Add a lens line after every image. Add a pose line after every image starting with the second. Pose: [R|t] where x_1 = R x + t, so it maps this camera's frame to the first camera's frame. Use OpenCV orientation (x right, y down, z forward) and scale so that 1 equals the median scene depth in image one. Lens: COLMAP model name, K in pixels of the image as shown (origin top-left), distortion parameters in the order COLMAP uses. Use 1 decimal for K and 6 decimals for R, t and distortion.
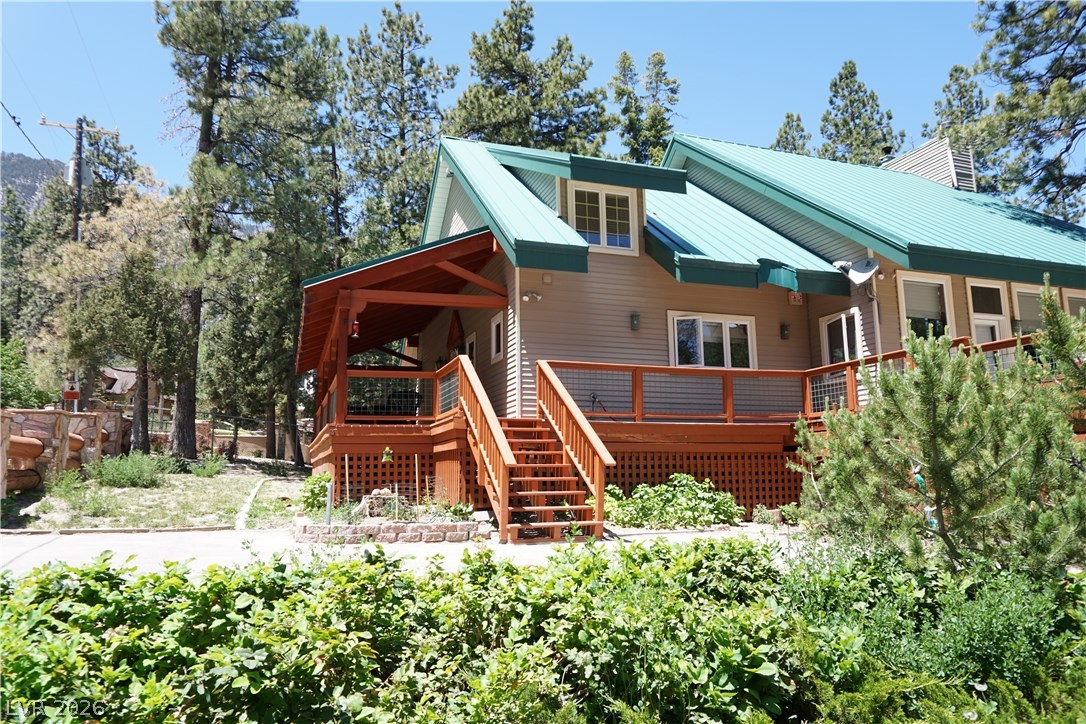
lens RADIAL K [[728.2, 0, 531.7], [0, 728.2, 351.8], [0, 0, 1]] dist [-0.049639, 0.033038]
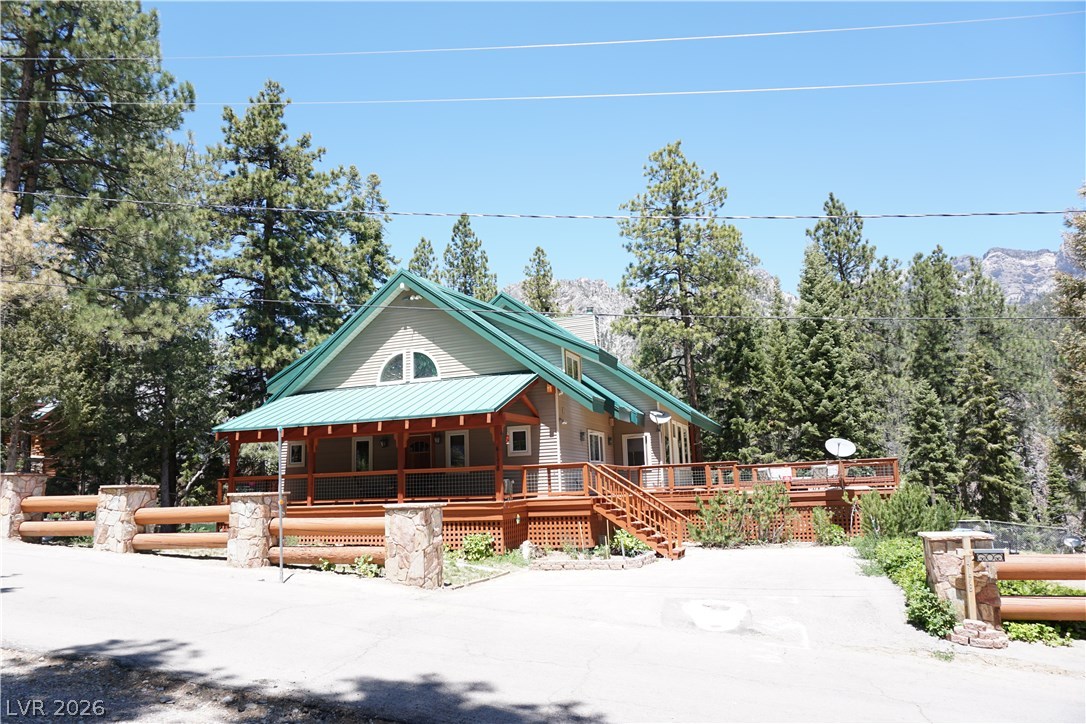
lens RADIAL K [[728.2, 0, 545.2], [0, 728.2, 361.2], [0, 0, 1]] dist [-0.049639, 0.033038]
pose [[0.626016, 0.121350, 0.770311, -1.276347], [-0.099346, 0.992180, -0.075566, -0.078366], [-0.773456, -0.029222, 0.633176, -0.033285]]
